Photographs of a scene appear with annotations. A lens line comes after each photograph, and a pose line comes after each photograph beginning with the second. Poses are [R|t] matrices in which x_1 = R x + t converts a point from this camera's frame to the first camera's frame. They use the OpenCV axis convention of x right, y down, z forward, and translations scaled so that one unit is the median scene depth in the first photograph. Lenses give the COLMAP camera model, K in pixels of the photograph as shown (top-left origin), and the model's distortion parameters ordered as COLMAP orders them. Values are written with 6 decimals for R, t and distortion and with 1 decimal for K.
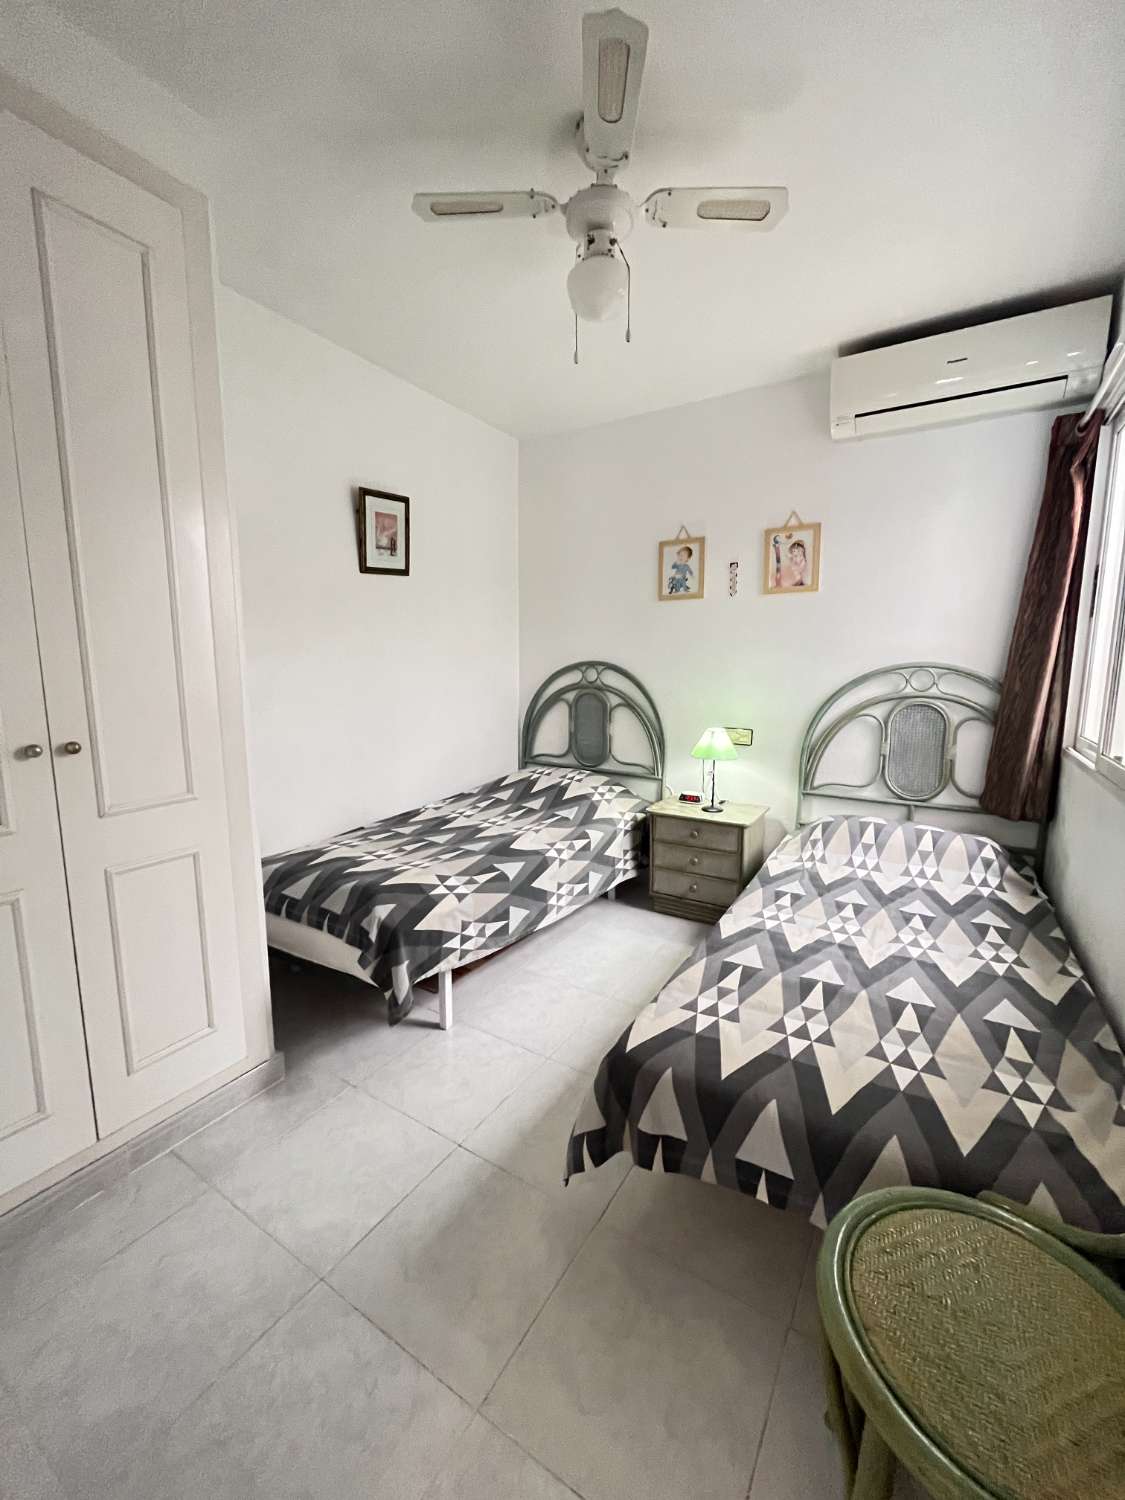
lens RADIAL K [[609.7, 0, 563.7], [0, 609.7, 749.7], [0, 0, 1]] dist [-0.001203, -0.000201]
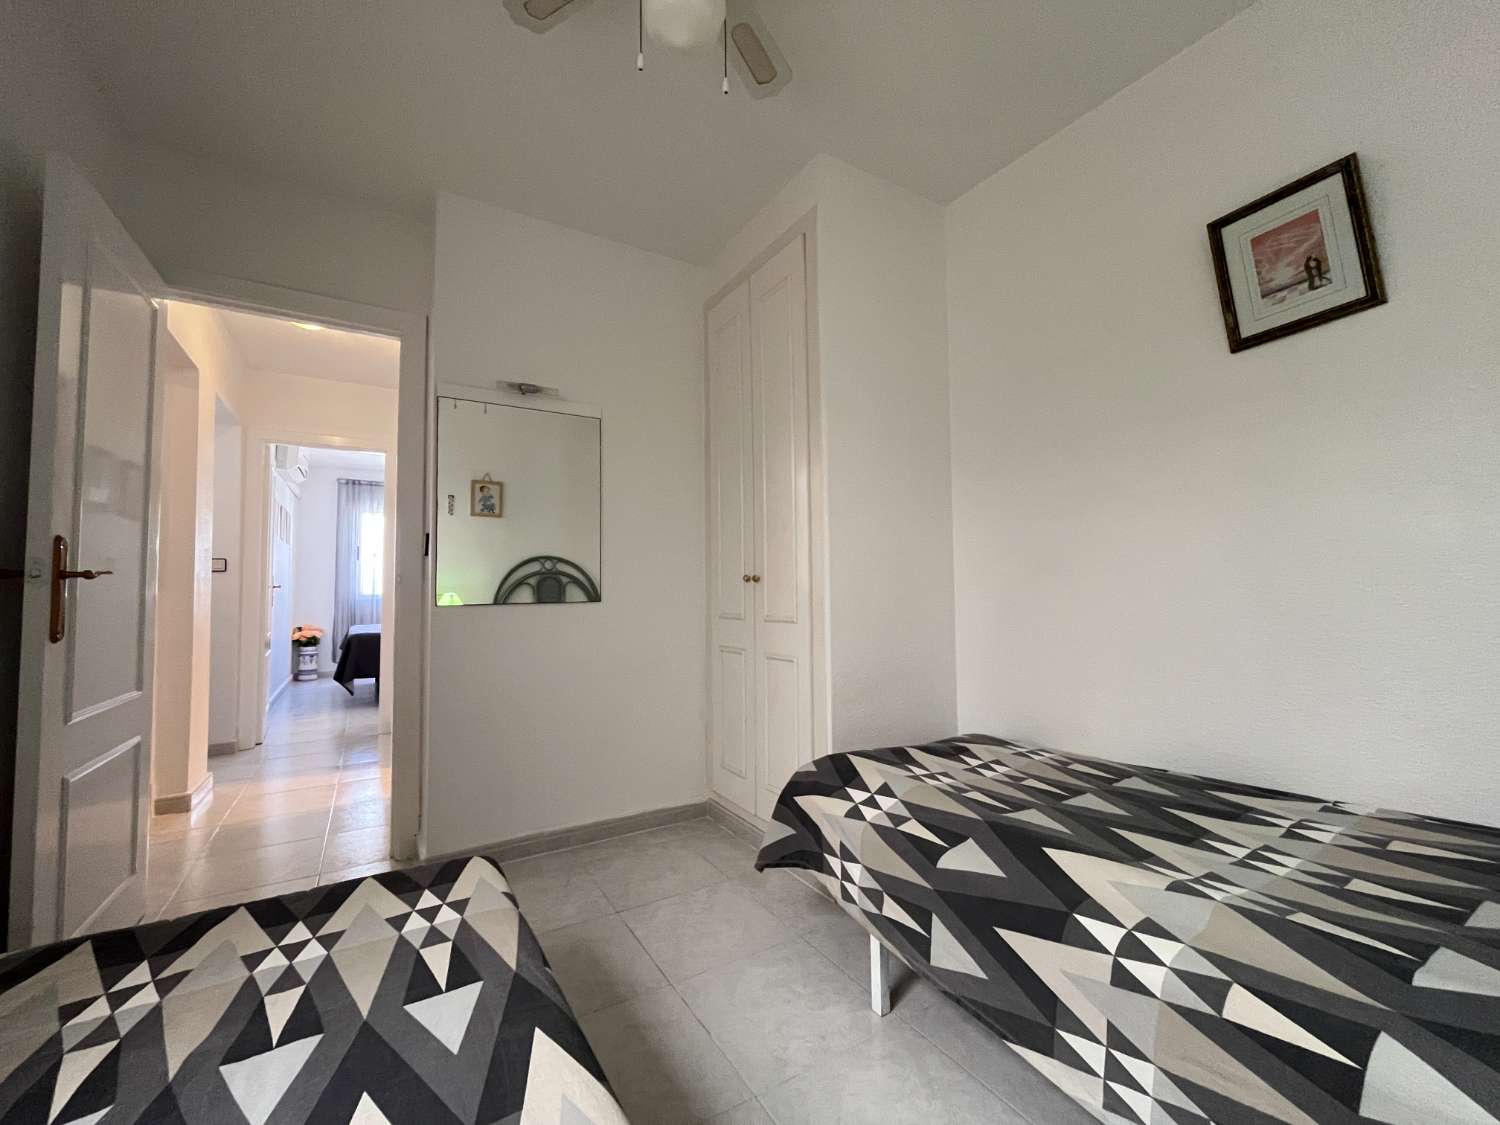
lens RADIAL K [[609.7, 0, 749.5], [0, 609.7, 559.5], [0, 0, 1]] dist [-0.001203, -0.000201]
pose [[-0.448536, -0.040312, -0.892855, 0.585548], [-0.120333, 0.992610, 0.015634, -0.060157], [0.885627, 0.114453, -0.450073, 1.258956]]
